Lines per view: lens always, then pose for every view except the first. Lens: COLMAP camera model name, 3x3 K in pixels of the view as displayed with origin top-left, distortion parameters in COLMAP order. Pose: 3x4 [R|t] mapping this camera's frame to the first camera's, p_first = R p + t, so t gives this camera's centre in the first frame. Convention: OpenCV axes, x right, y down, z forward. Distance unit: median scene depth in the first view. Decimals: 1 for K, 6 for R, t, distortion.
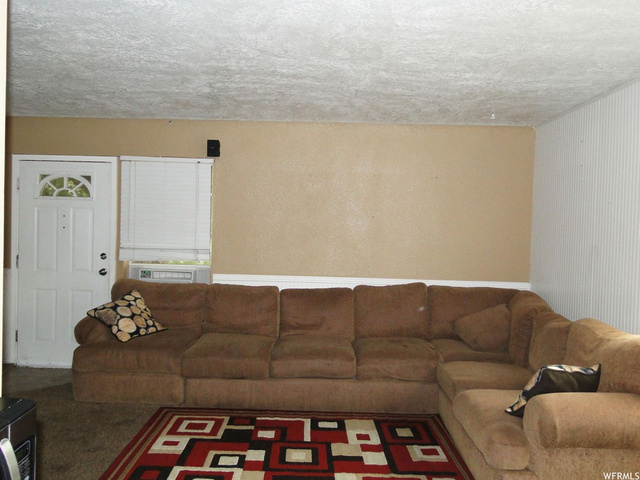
lens RADIAL K [[528.2, 0, 321.0], [0, 528.2, 239.6], [0, 0, 1]] dist [0.008526, -0.015074]
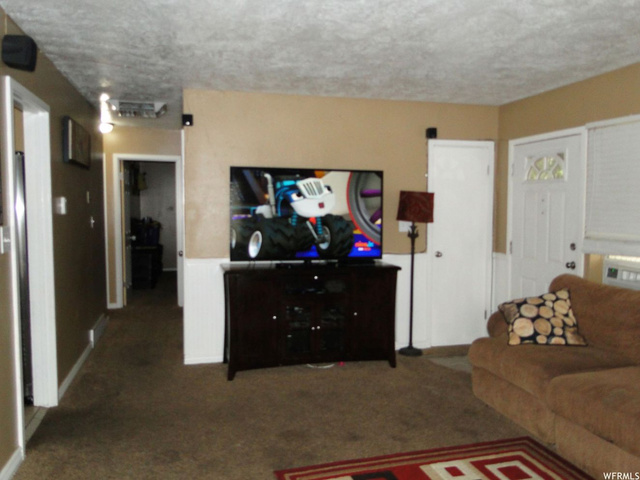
lens RADIAL K [[528.2, 0, 321.5], [0, 528.2, 240.3], [0, 0, 1]] dist [0.008526, -0.015074]
pose [[0.274718, 0.039468, -0.960714, 0.361608], [-0.028566, 0.999051, 0.032875, 0.006191], [0.961100, 0.018412, 0.275585, 0.480254]]
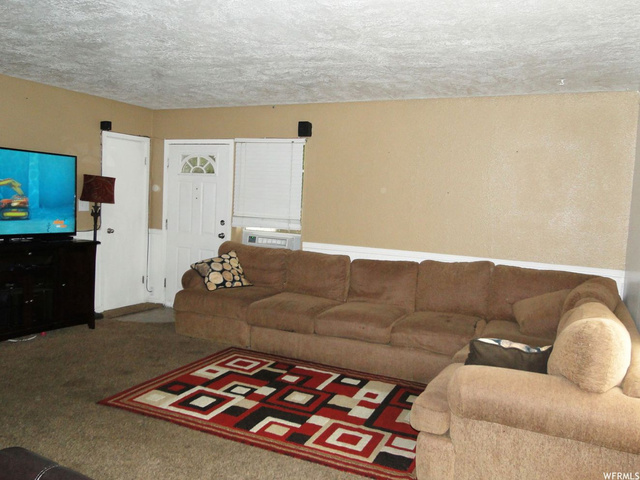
lens RADIAL K [[528.2, 0, 321.1], [0, 528.2, 240.7], [0, 0, 1]] dist [0.008526, -0.015074]
pose [[0.909608, 0.050890, -0.412340, 0.366090], [-0.038461, 0.998522, 0.038392, 0.022137], [0.413684, -0.019063, 0.910221, -0.004393]]
